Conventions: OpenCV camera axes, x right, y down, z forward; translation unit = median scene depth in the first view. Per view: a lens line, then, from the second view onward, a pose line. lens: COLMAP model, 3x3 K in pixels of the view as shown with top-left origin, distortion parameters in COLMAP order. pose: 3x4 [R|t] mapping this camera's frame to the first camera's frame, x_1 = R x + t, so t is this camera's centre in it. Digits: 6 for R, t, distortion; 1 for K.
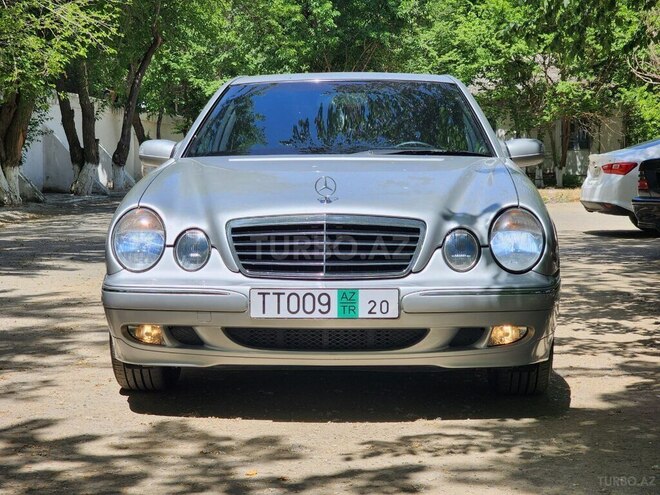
lens RADIAL K [[1251.5, 0, 309.3], [0, 1251.5, 255.7], [0, 0, 1]] dist [0.002433, 0.275998]
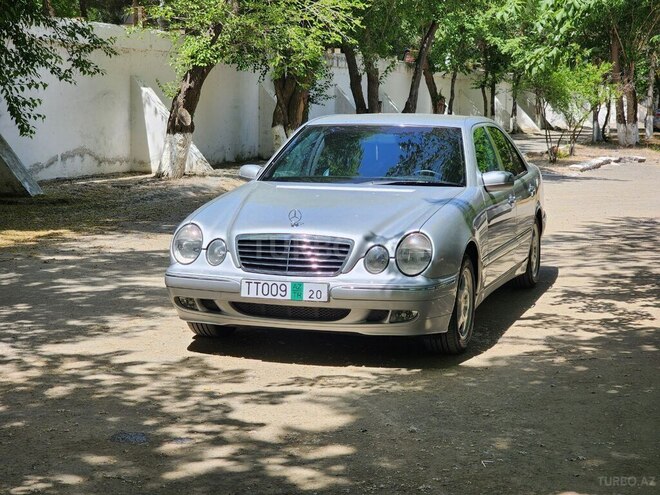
lens RADIAL K [[1262.3, 0, 322.9], [0, 1262.3, 239.4], [0, 0, 1]] dist [-0.152782, 2.114771]
pose [[0.964677, 0.038941, -0.260542, 0.460321], [-0.029336, 0.998743, 0.040654, -0.090801], [0.261797, -0.031575, 0.964606, -0.530943]]
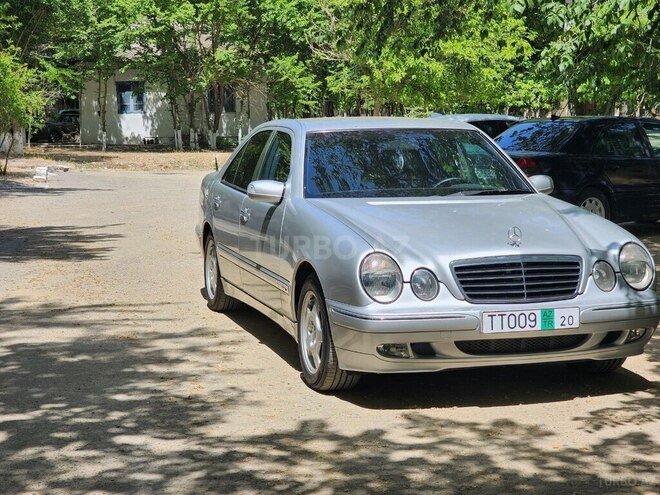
lens RADIAL K [[1264.7, 0, 330.0], [0, 1264.7, 247.5], [0, 0, 1]] dist [-0.218336, 3.145551]
pose [[0.939601, -0.038024, 0.340153, -0.638161], [0.026559, 0.998913, 0.038298, -0.096967], [-0.341240, -0.026951, 0.939590, -0.221956]]
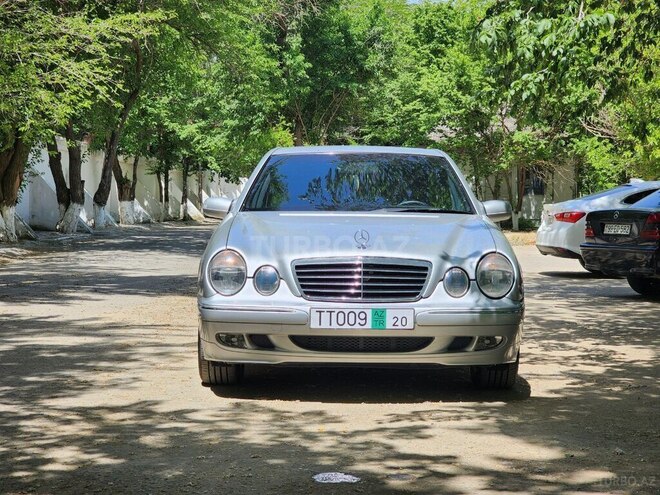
lens RADIAL K [[1262.3, 0, 322.9], [0, 1262.3, 239.4], [0, 0, 1]] dist [-0.152782, 2.114771]
pose [[0.998847, 0.012291, 0.046399, -0.096285], [-0.010228, 0.998959, -0.044460, 0.011754], [-0.046897, 0.043934, 0.997933, -0.421146]]
